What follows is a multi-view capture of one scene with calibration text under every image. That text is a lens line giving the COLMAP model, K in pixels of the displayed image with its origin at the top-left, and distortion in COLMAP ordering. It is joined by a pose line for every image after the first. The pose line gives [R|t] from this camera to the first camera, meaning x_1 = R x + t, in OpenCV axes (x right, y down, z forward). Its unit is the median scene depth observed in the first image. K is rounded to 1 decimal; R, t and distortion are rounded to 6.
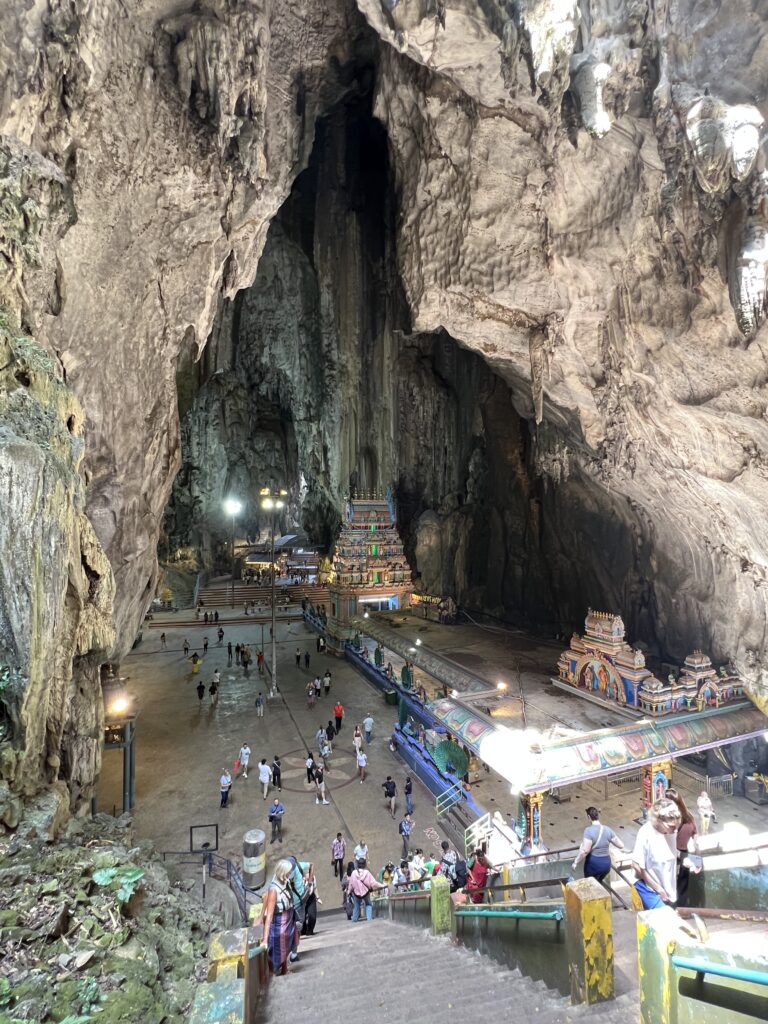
lens RADIAL K [[476.6, 0, 385.3], [0, 476.6, 512.6], [0, 0, 1]] dist [0.000117, 0.000003]
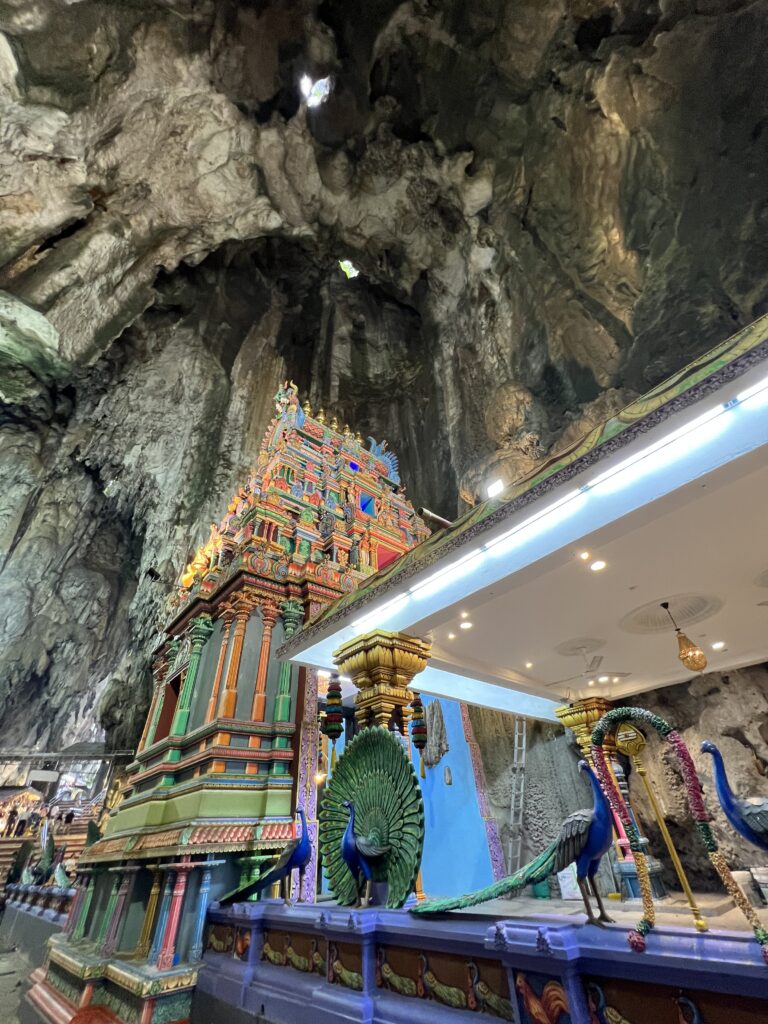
lens RADIAL K [[408.7, 0, 383.5], [0, 408.7, 512.5], [0, 0, 1]] dist [0.001122, 0.000083]
pose [[0.942325, 0.177382, 0.283829, -0.050483], [0.032493, 0.795525, -0.605049, 0.147108], [-0.333118, 0.579376, 0.743879, 0.471580]]
